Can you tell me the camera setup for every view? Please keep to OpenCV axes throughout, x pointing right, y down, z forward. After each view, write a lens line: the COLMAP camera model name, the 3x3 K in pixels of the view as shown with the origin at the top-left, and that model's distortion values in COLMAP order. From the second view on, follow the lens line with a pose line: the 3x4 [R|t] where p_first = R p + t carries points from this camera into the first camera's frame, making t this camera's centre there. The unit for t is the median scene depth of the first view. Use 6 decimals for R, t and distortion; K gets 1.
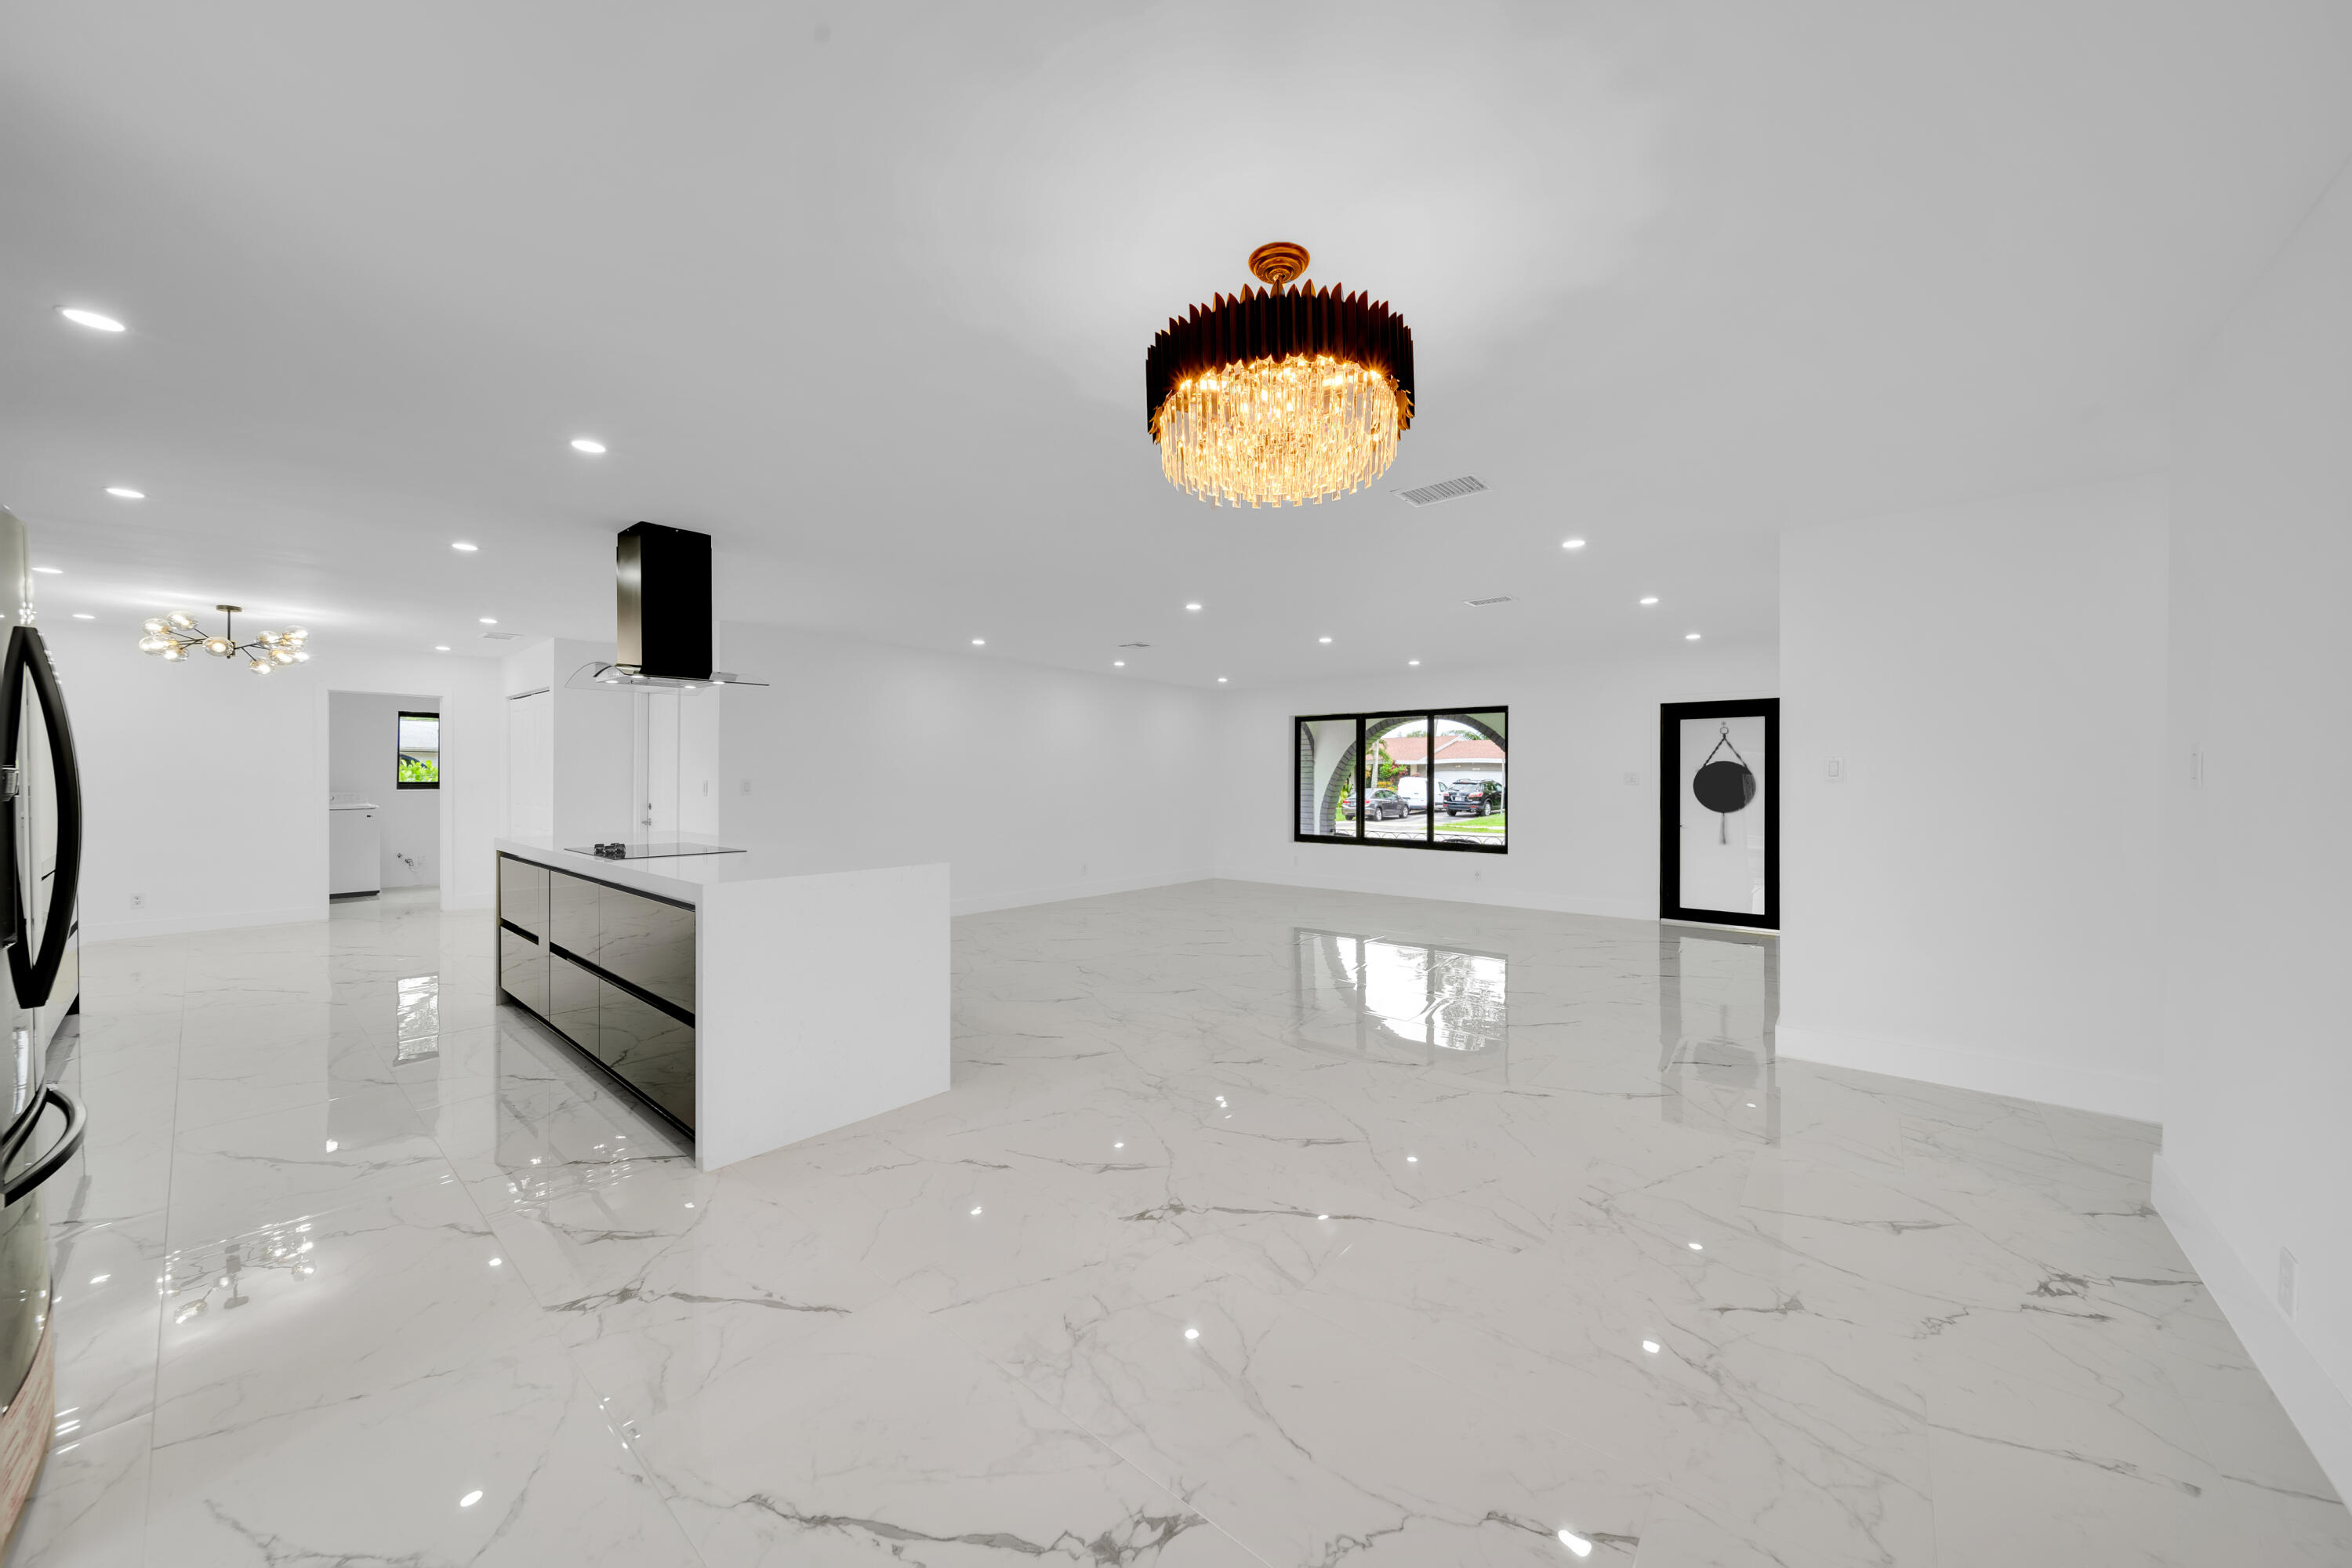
lens RADIAL K [[821.4, 0, 1180.7], [0, 821.4, 779.6], [0, 0, 1]] dist [-0.002510, -0.000367]
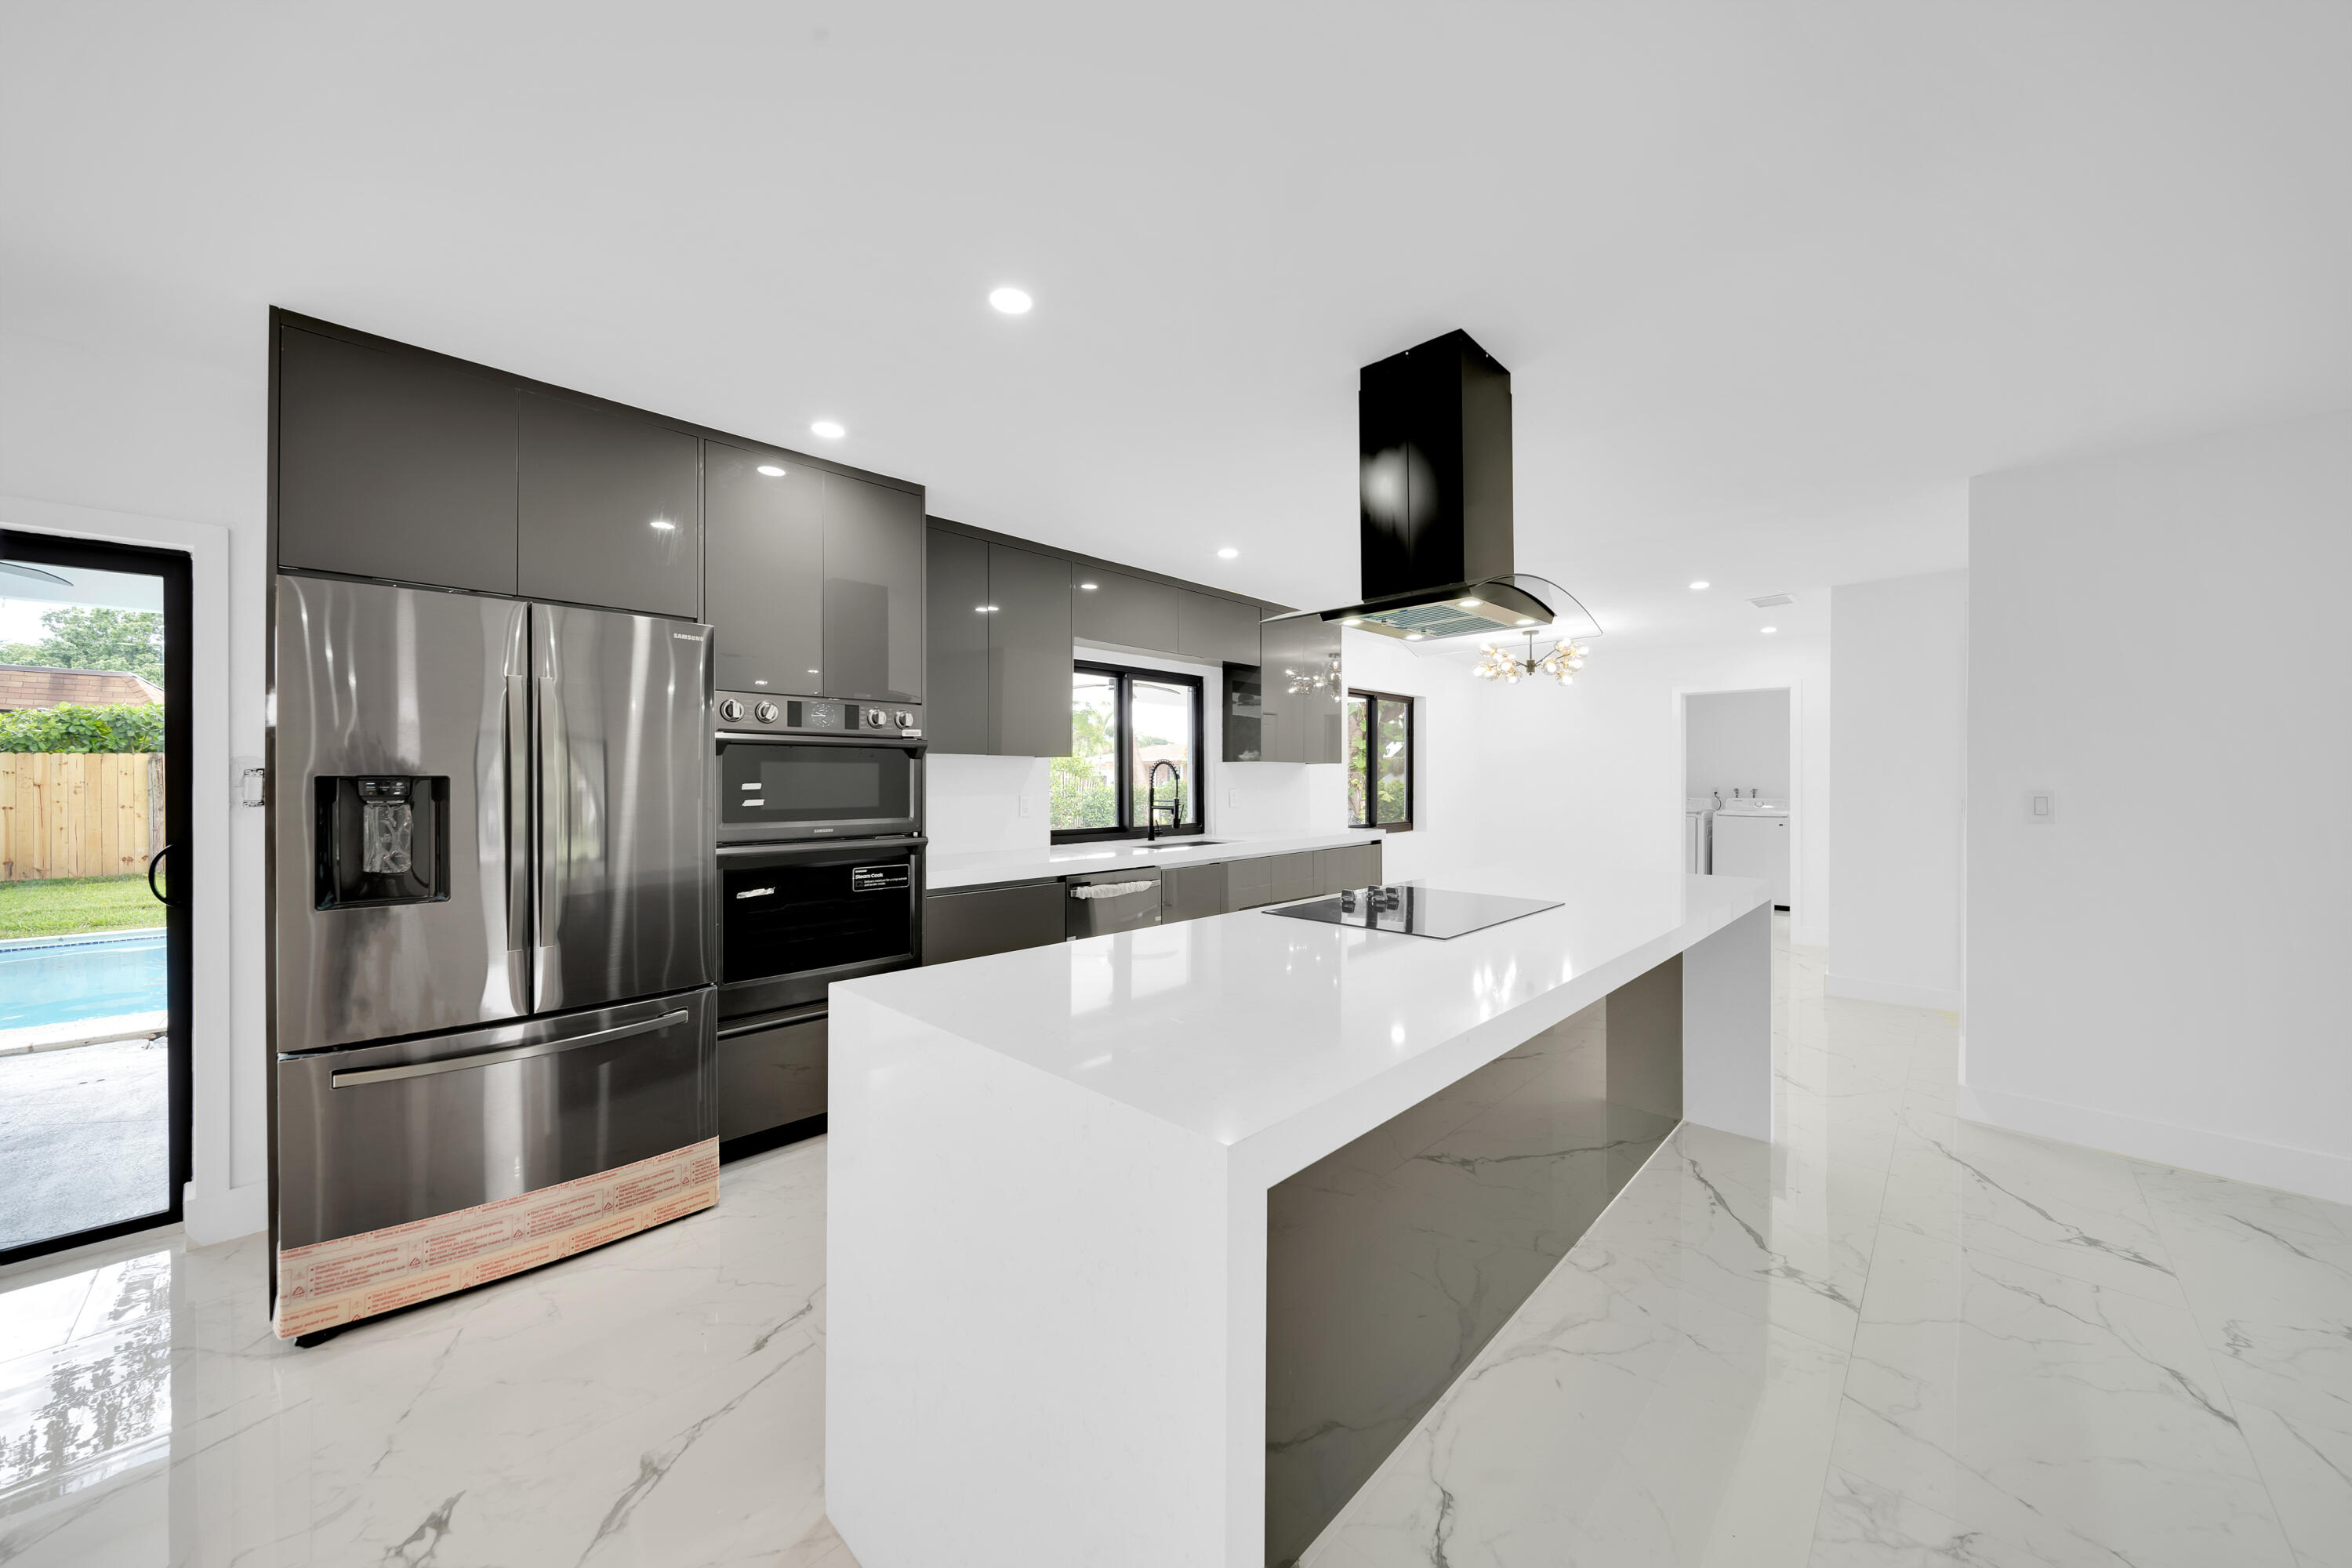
lens RADIAL K [[821.4, 0, 1180.7], [0, 821.4, 779.6], [0, 0, 1]] dist [-0.002510, -0.000367]
pose [[-0.058319, -0.002282, -0.998295, -0.029004], [-0.005137, 0.999985, -0.001985, -0.002468], [0.998285, 0.005013, -0.058330, 0.584003]]
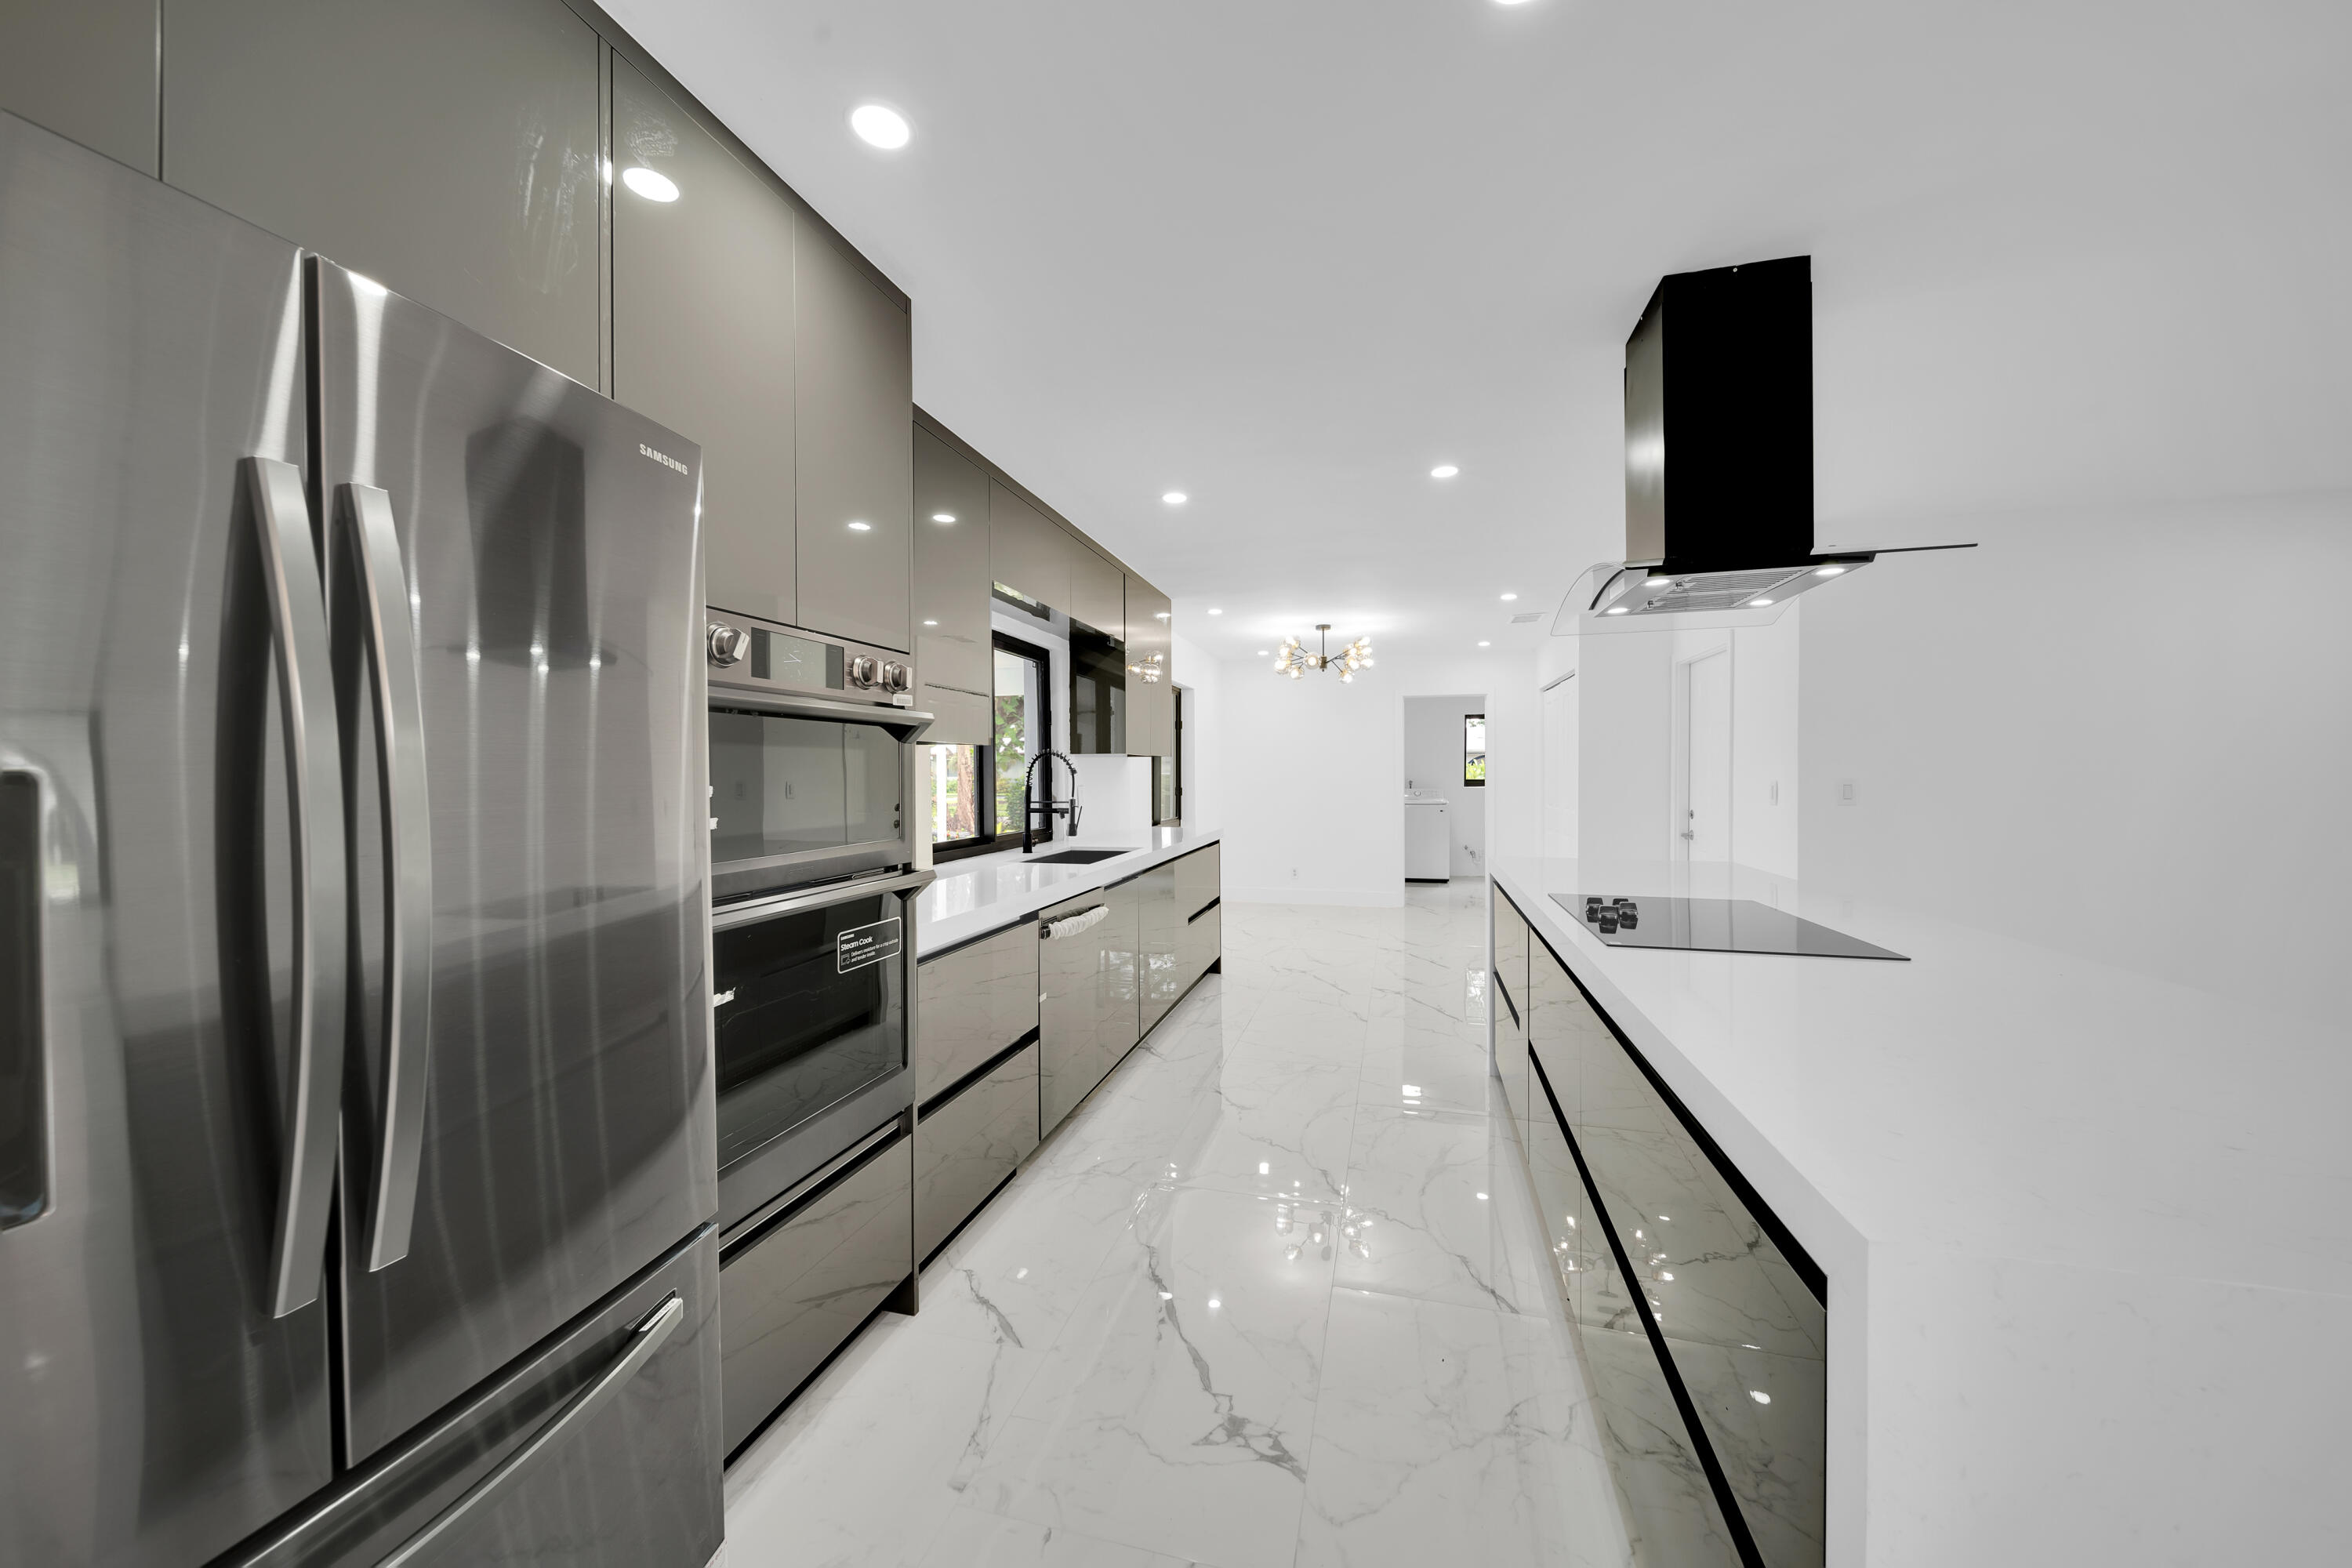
lens RADIAL K [[821.4, 0, 1180.7], [0, 821.4, 779.6], [0, 0, 1]] dist [-0.002510, -0.000367]
pose [[0.421870, 0.002844, -0.906652, -0.211947], [0.001368, 0.999992, 0.003773, -0.002938], [0.906655, -0.002831, 0.421863, 0.335649]]
